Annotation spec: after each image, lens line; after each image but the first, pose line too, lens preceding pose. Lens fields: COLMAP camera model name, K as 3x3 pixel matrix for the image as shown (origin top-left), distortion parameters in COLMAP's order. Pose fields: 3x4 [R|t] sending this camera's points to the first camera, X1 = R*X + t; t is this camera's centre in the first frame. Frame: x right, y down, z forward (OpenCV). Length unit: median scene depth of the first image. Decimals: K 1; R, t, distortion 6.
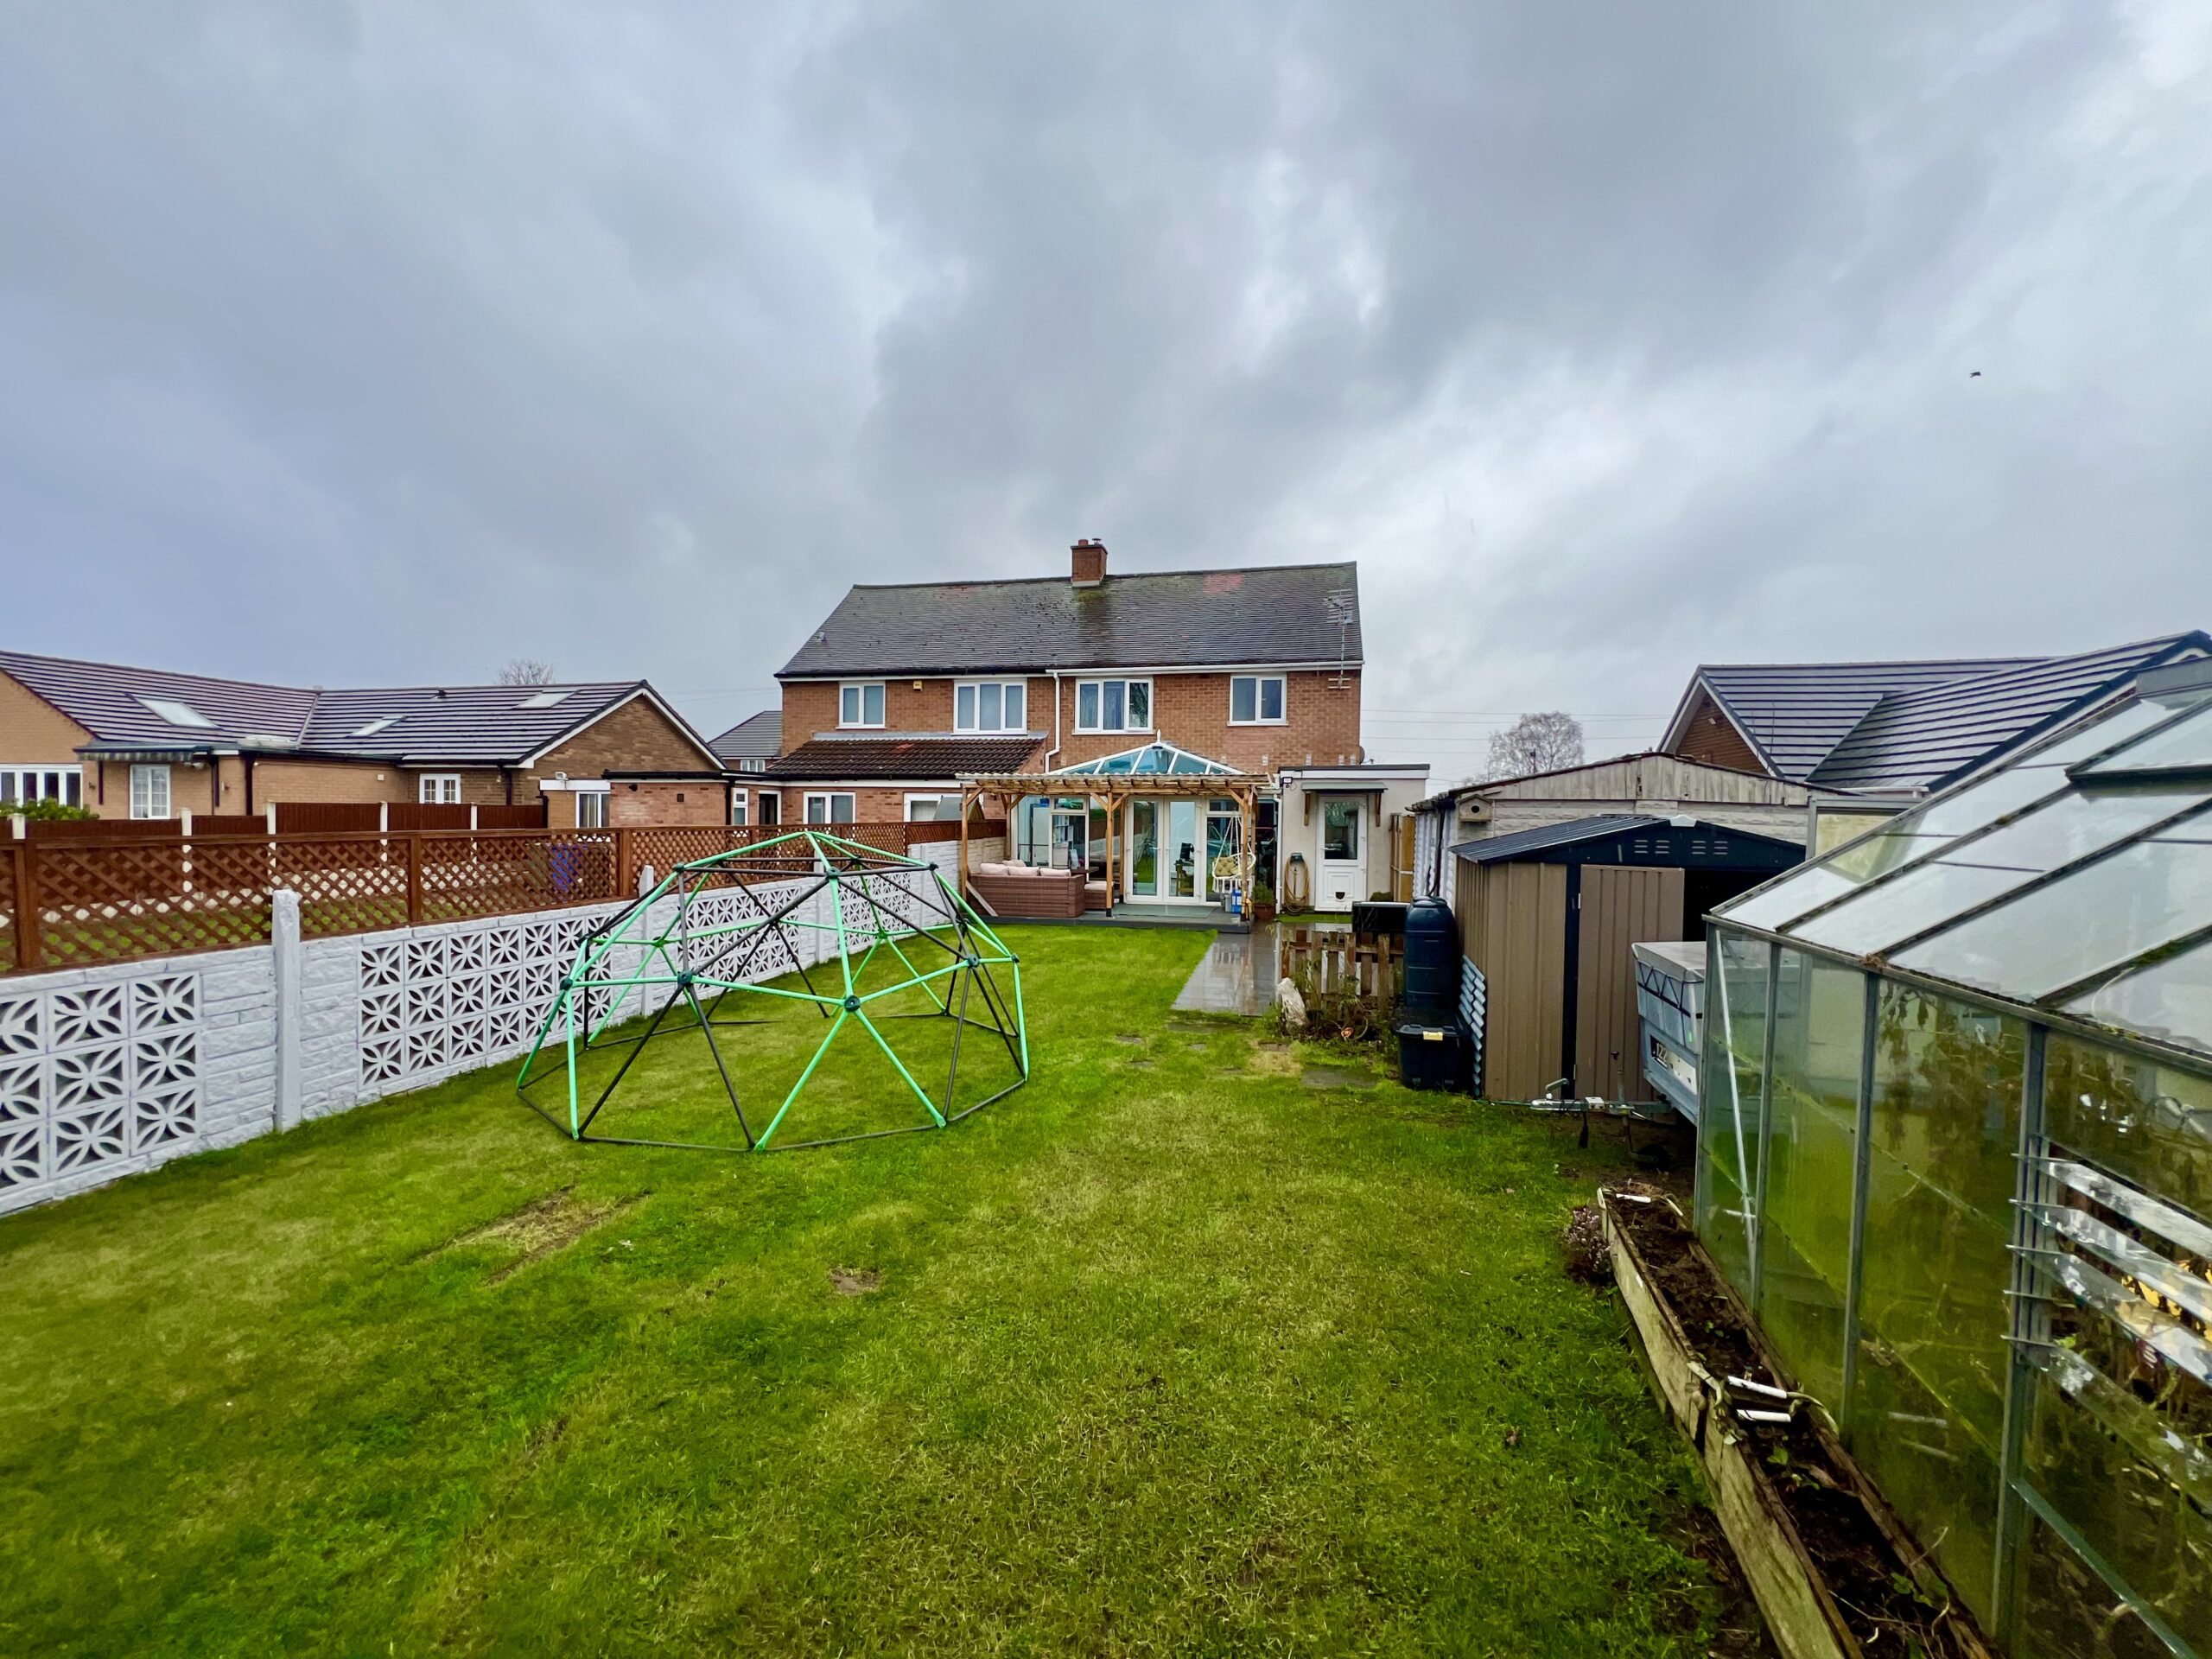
lens RADIAL K [[890.5, 0, 1109.5], [0, 890.5, 830.5], [0, 0, 1]] dist [-0.003203, 0.000833]
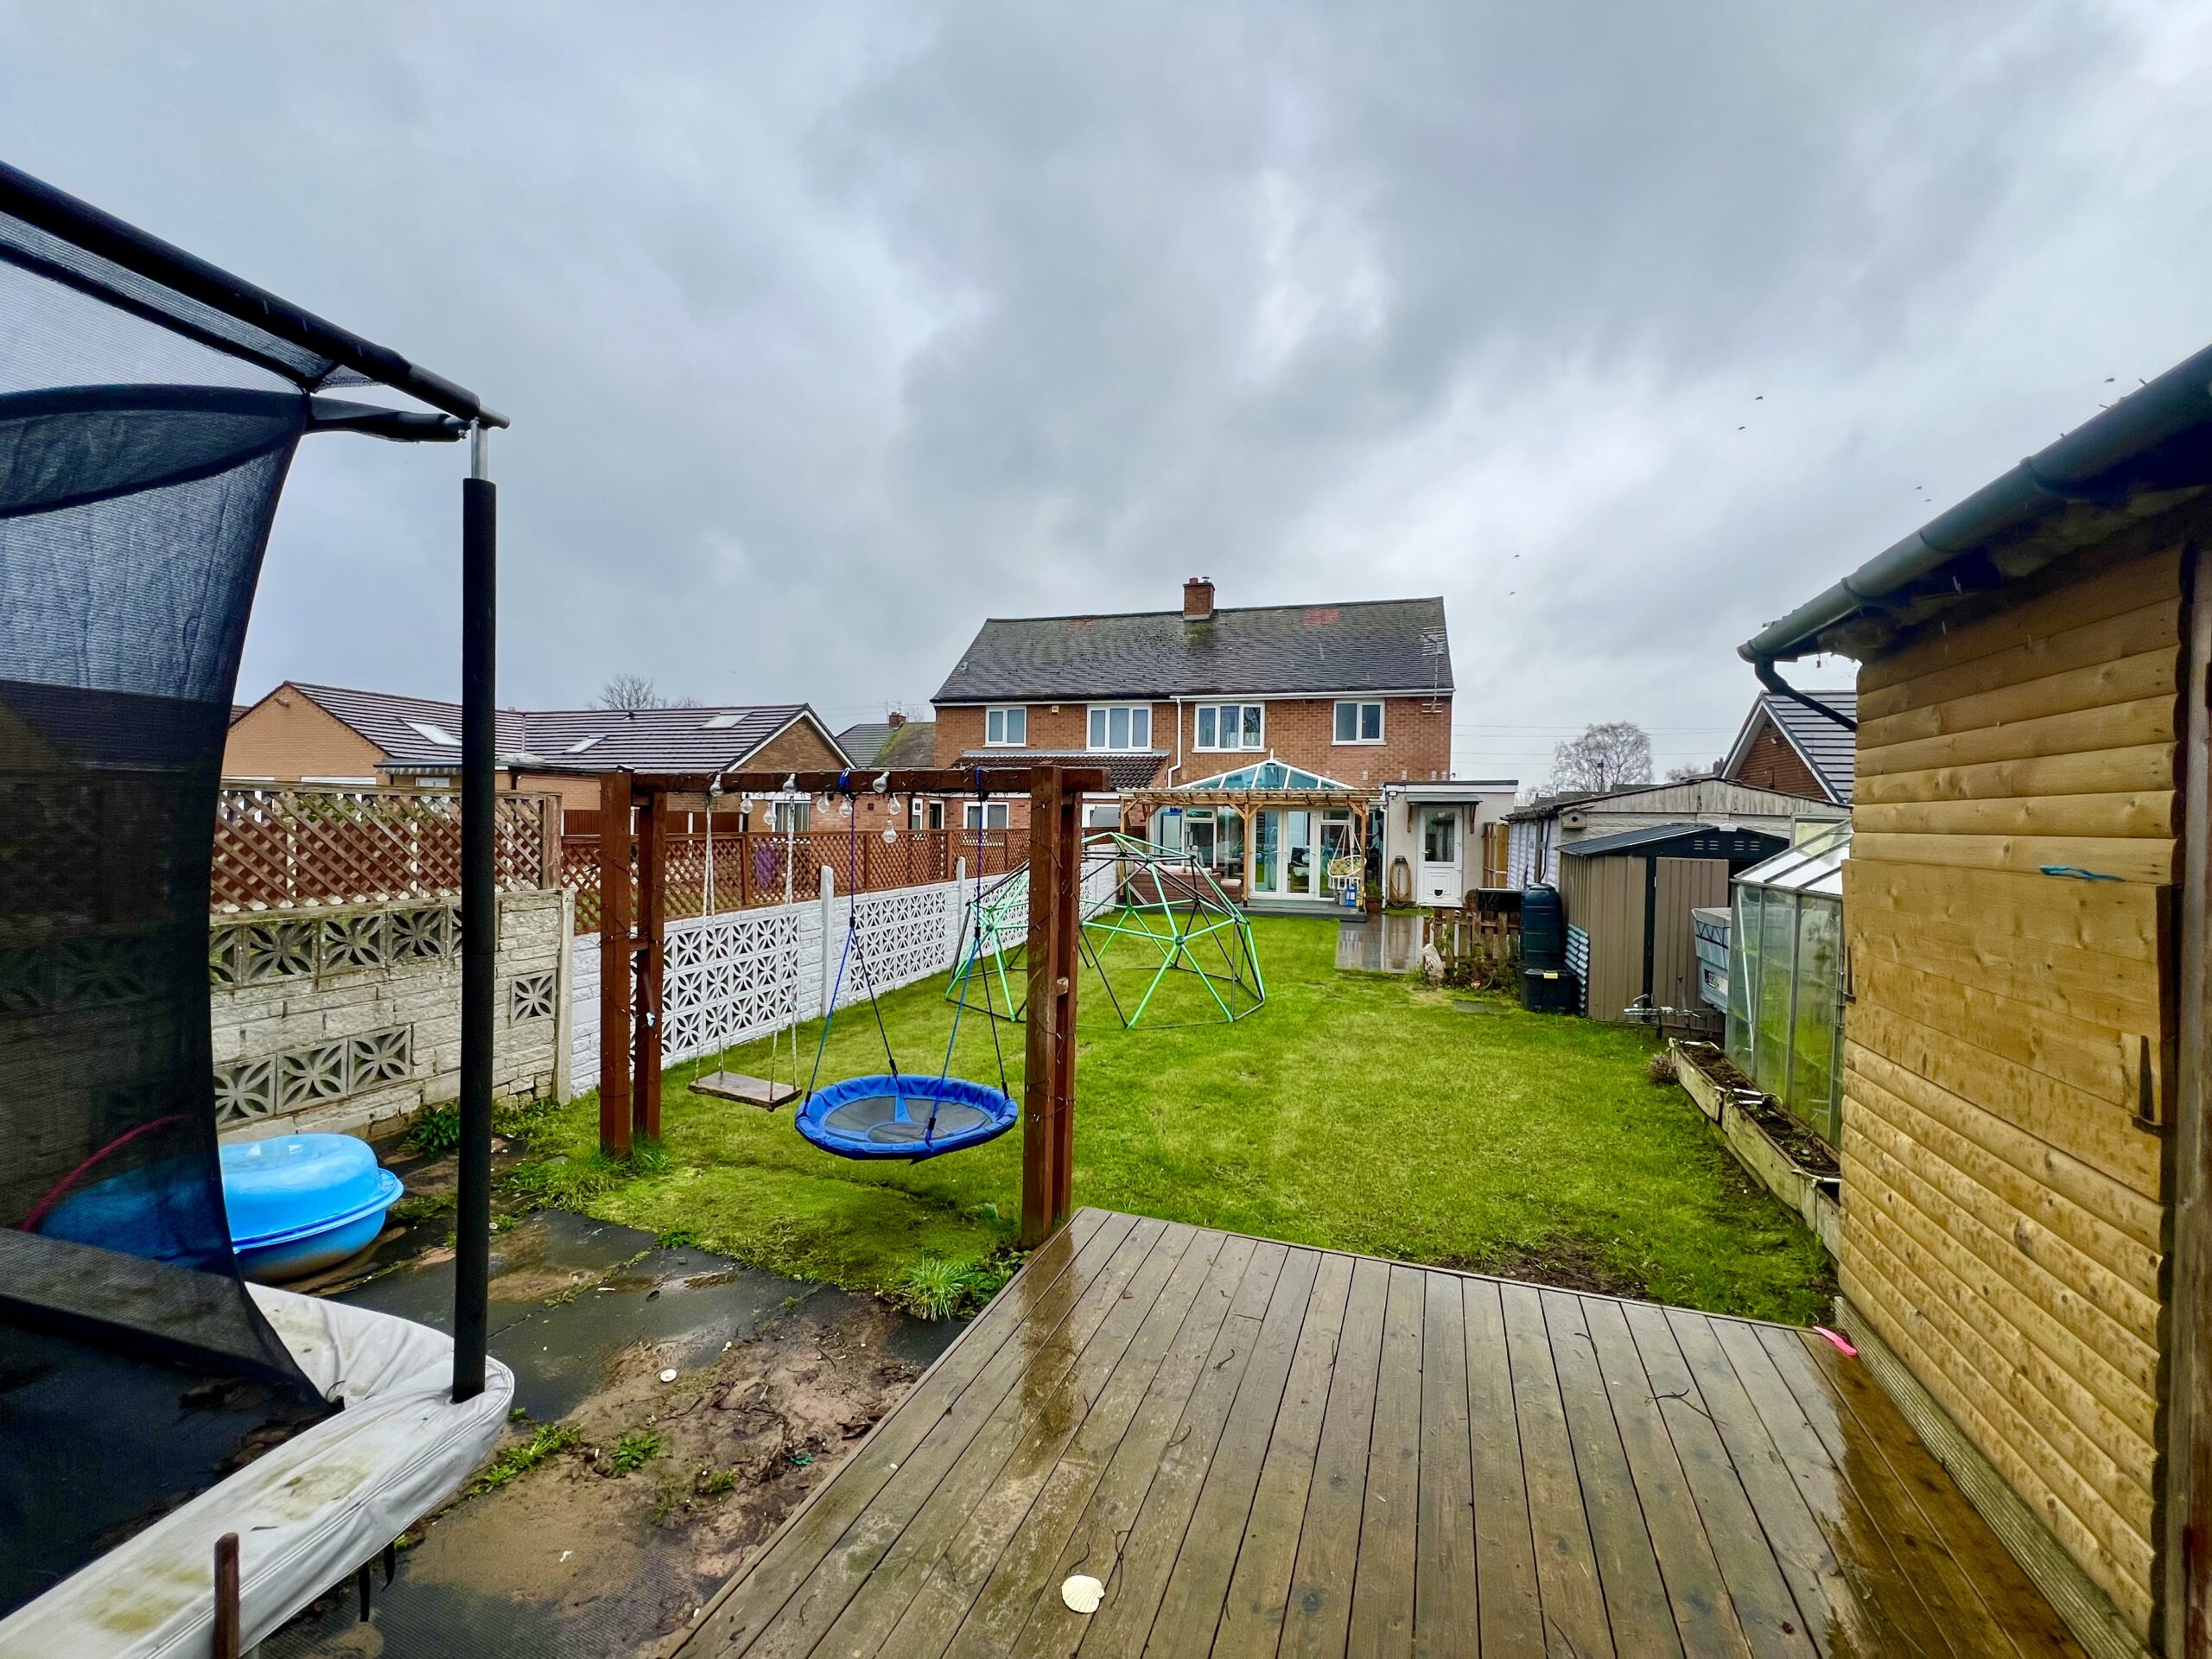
lens RADIAL K [[890.5, 0, 1109.1], [0, 890.5, 827.4], [0, 0, 1]] dist [-0.003203, 0.000833]
pose [[0.998309, 0.004786, -0.057937, -0.094567], [-0.005523, 0.999906, -0.012574, 0.004243], [0.057871, 0.012873, 0.998241, -0.170911]]
